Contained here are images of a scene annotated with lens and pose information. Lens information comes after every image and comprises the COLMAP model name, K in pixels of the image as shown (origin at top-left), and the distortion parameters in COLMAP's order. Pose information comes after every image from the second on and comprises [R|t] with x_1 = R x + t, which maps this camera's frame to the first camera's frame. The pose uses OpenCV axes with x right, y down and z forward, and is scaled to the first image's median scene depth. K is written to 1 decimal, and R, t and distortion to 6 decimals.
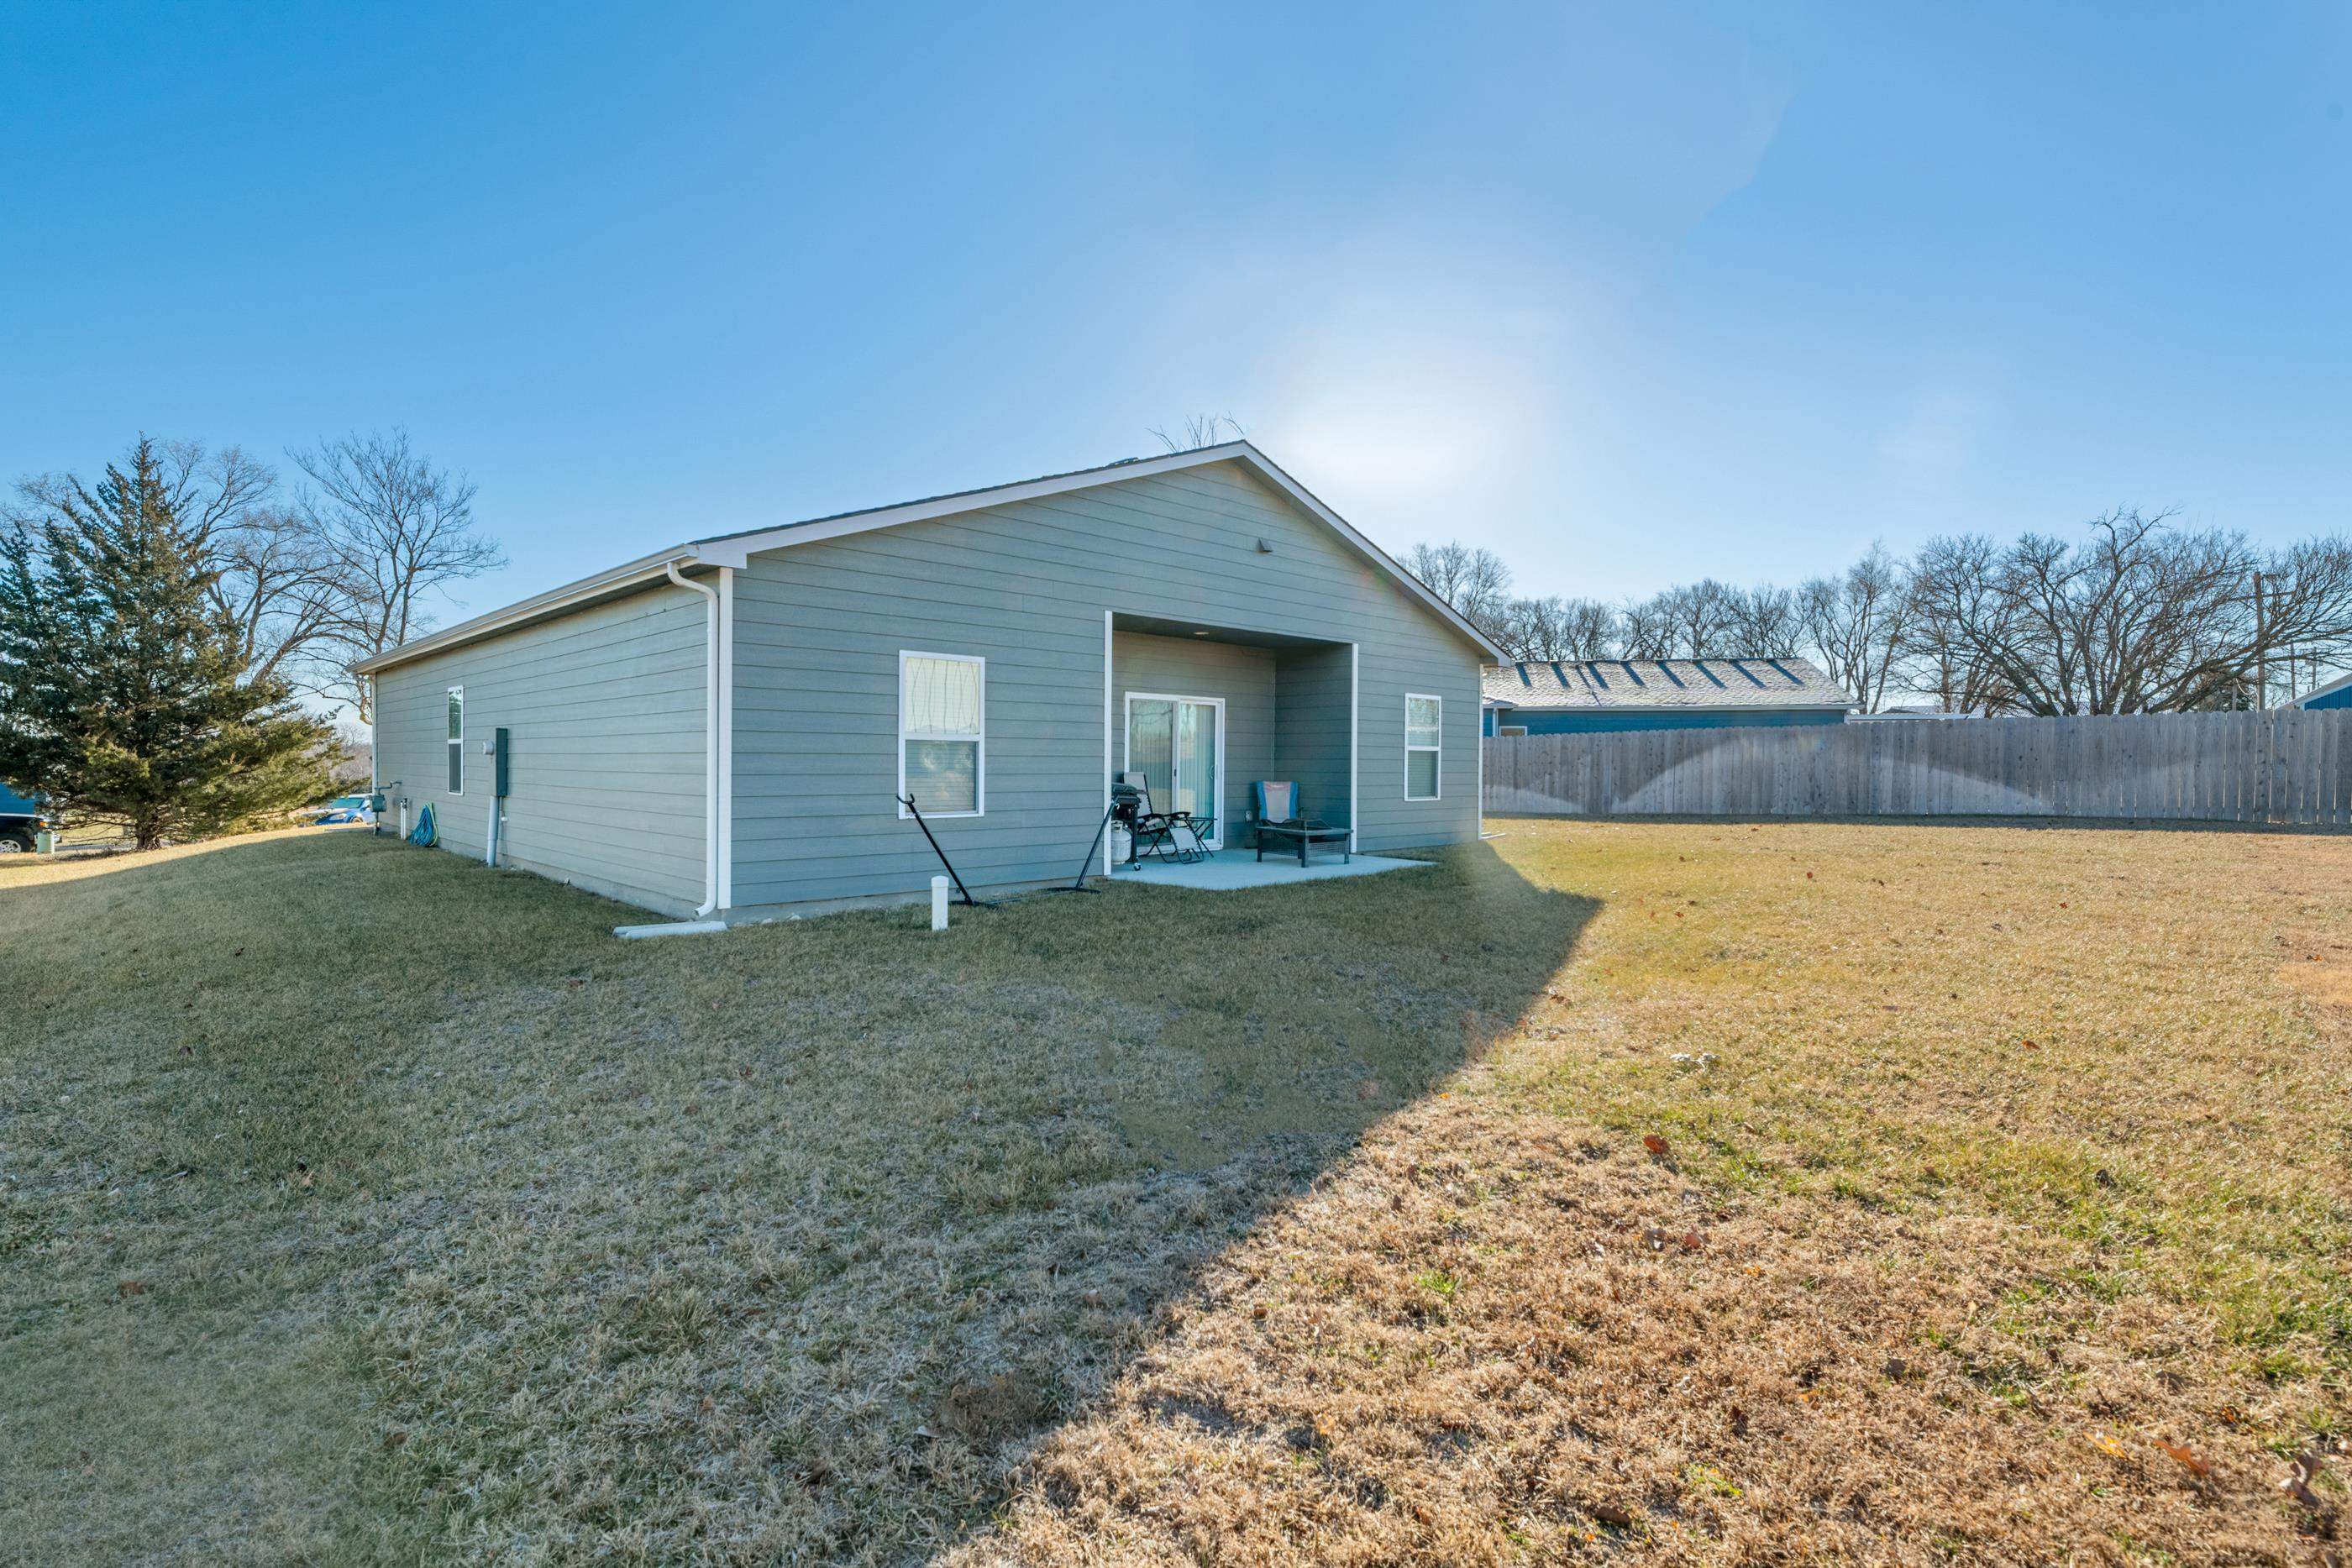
lens RADIAL K [[1101.7, 0, 1177.2], [0, 1101.7, 753.7], [0, 0, 1]] dist [-0.003647, -0.000811]
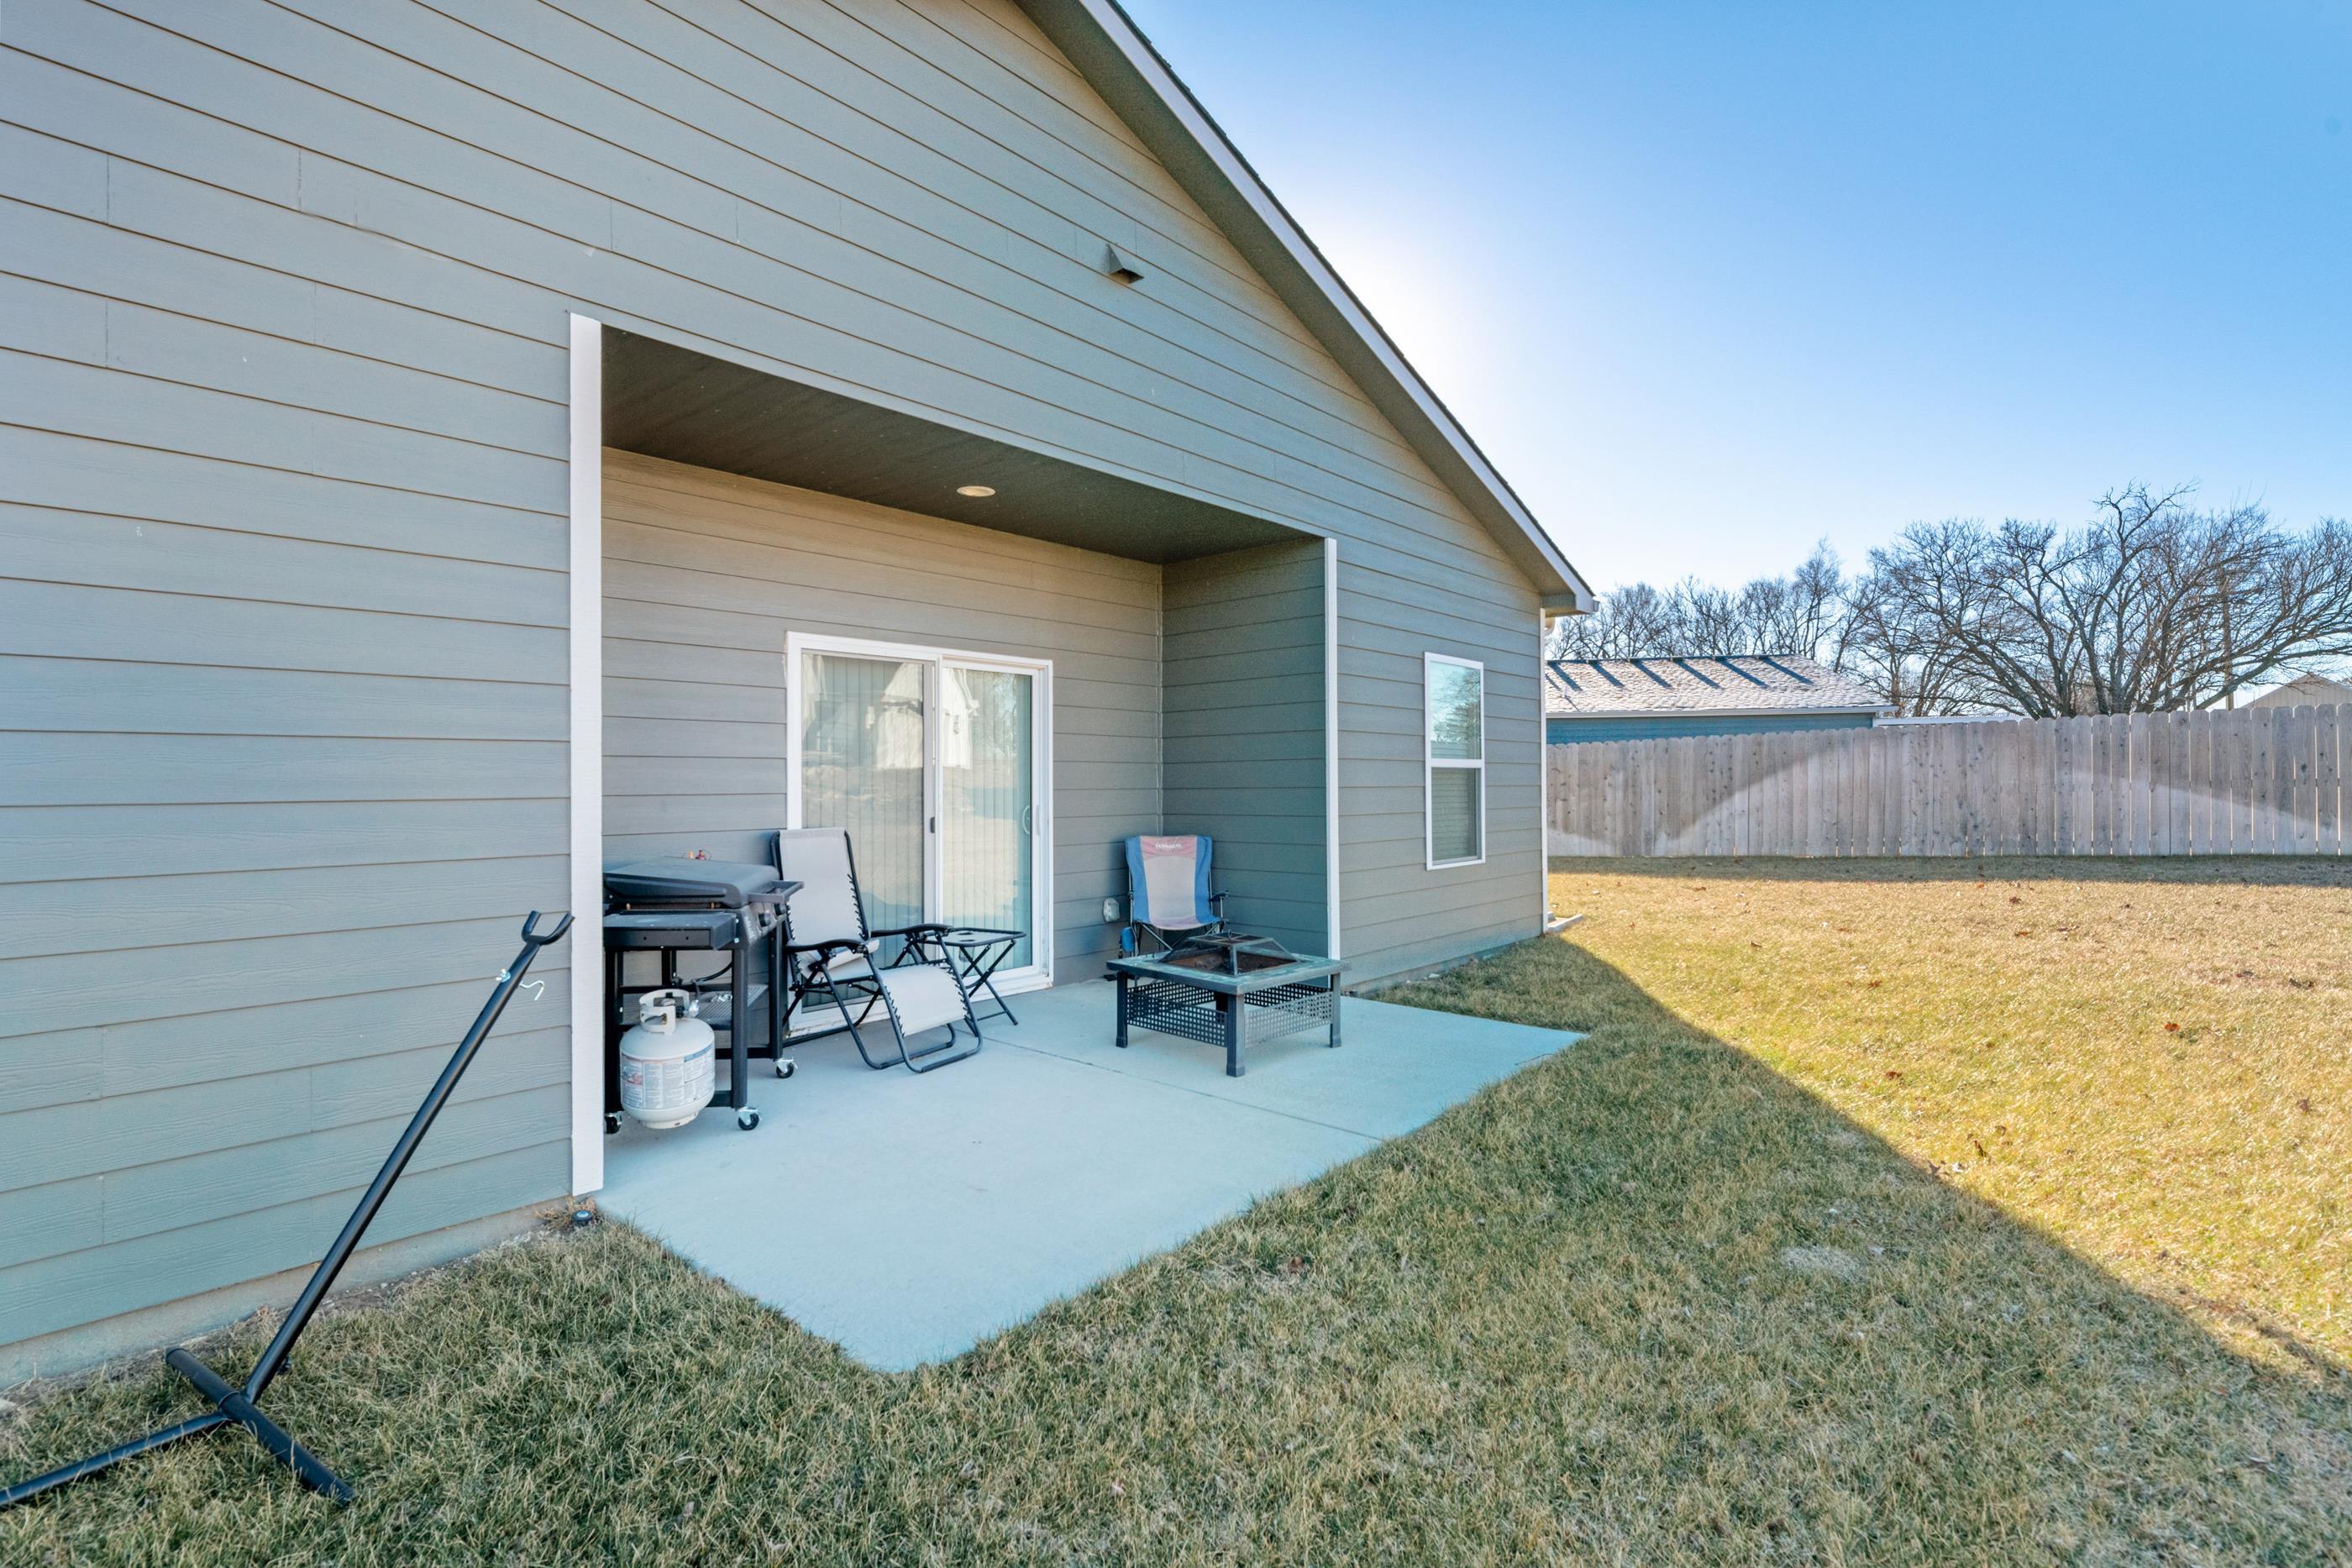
lens RADIAL K [[1093.0, 0, 1171.2], [0, 1093.0, 787.3], [0, 0, 1]] dist [-0.000996, -0.001678]
pose [[0.996885, -0.014869, 0.077451, 0.052333], [0.014117, 0.999848, 0.010249, -0.000810], [-0.077591, -0.009124, 0.996943, 0.499433]]
